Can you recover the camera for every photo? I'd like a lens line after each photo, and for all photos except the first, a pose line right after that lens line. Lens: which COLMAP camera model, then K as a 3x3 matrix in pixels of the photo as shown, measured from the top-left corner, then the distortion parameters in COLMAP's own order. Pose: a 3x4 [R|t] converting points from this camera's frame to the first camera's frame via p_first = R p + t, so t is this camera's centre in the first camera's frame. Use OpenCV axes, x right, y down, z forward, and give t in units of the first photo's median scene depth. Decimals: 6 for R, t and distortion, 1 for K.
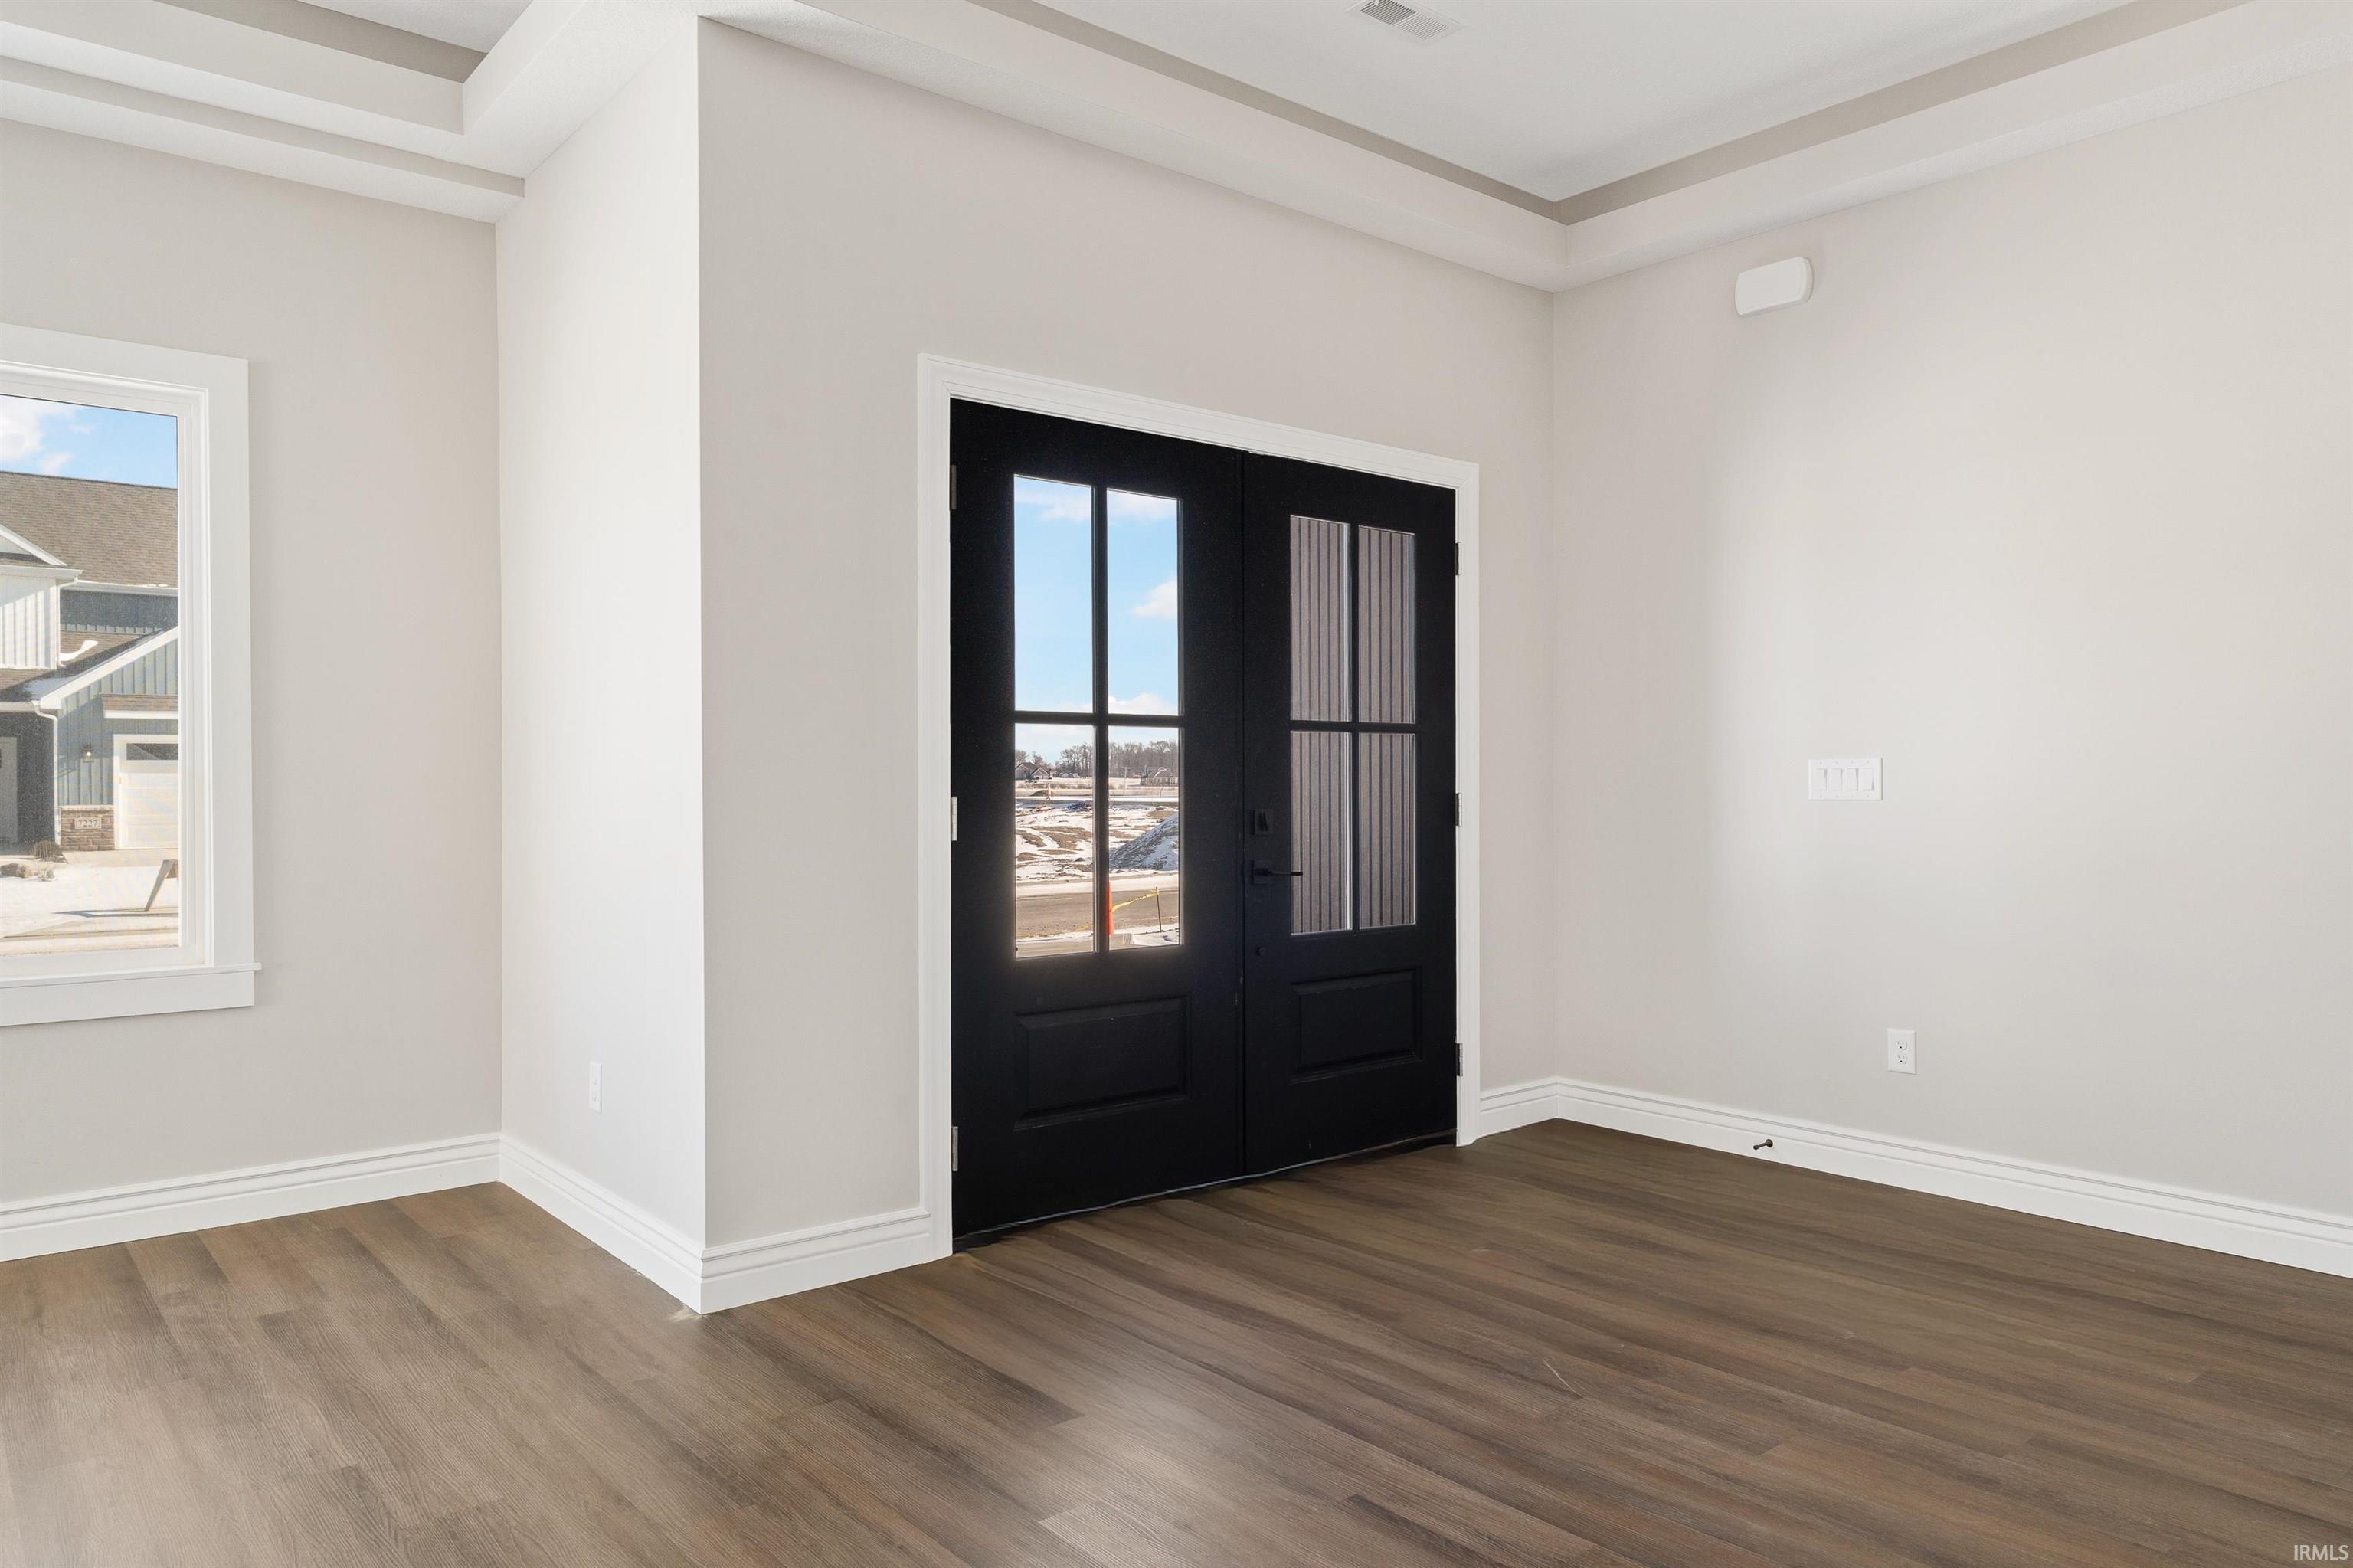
lens RADIAL K [[1551.9, 0, 1176.5], [0, 1551.9, 784.0], [0, 0, 1]] dist [0.002548, 0.000542]
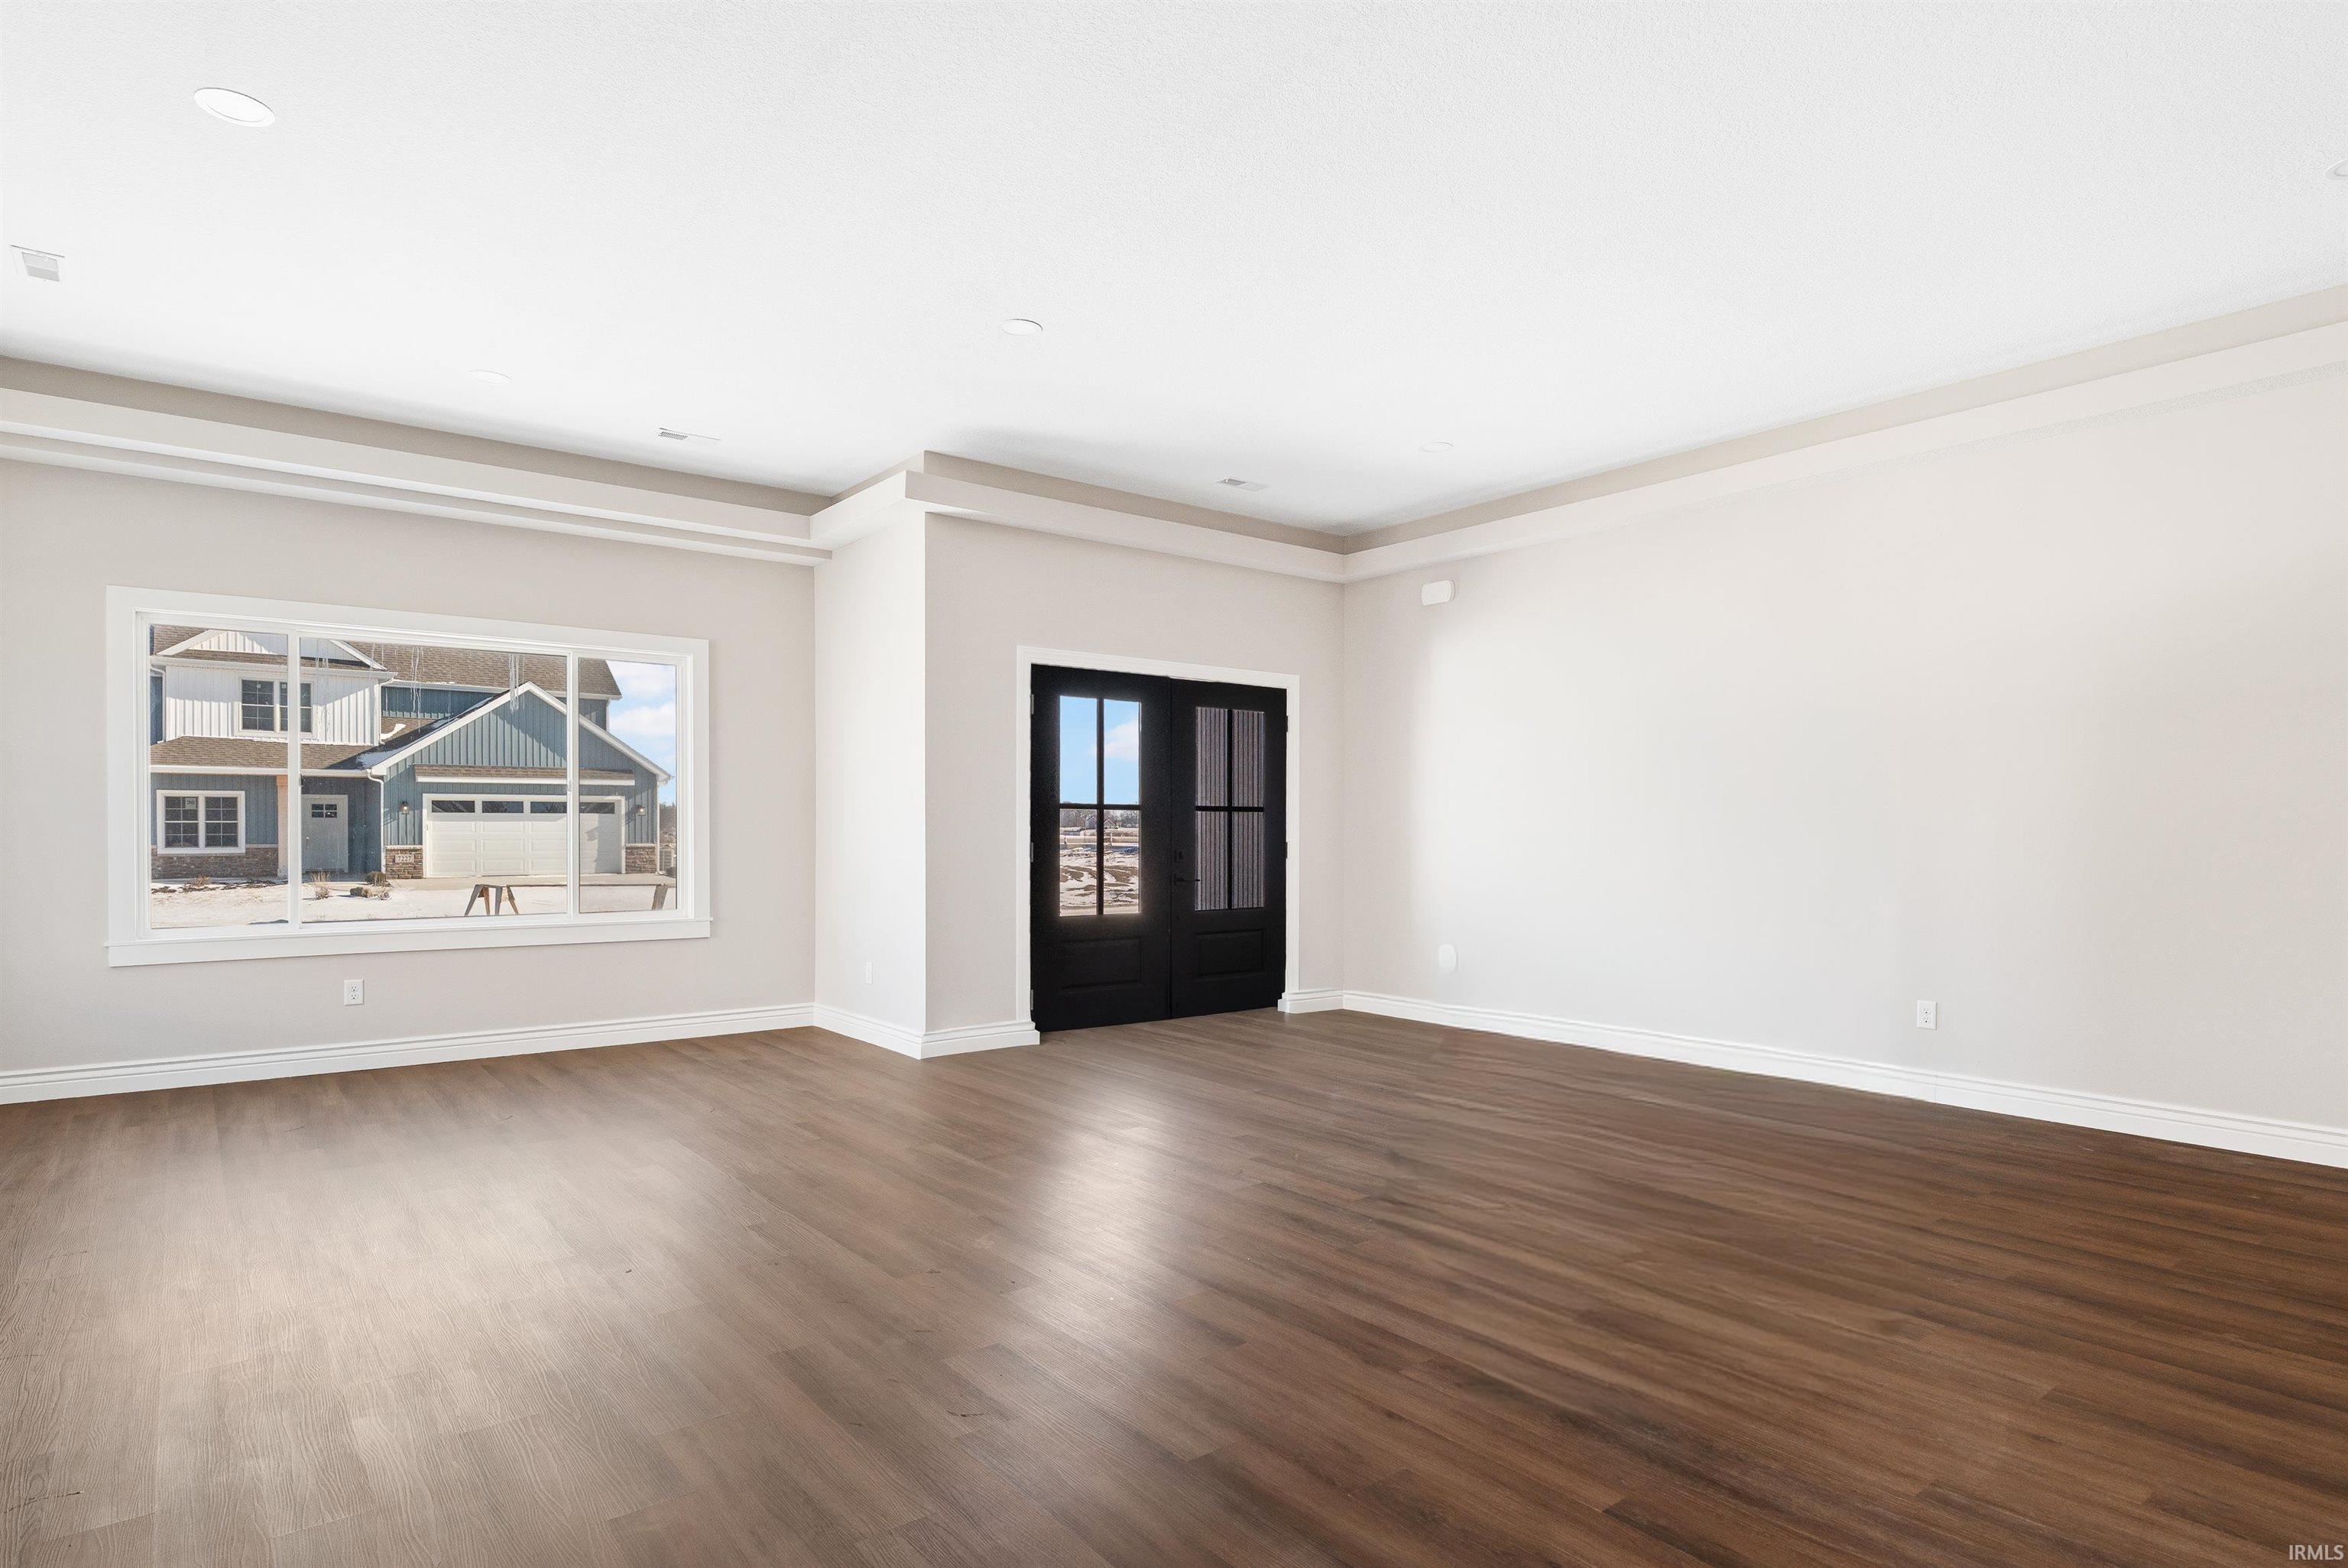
lens RADIAL K [[1255.6, 0, 1209.7], [0, 1255.6, 840.7], [0, 0, 1]] dist [-0.000518, -0.000076]
pose [[0.999965, 0.005442, -0.006334, 0.093964], [-0.005405, 0.999968, 0.005926, -0.005374], [0.006366, -0.005892, 0.999962, -0.608426]]
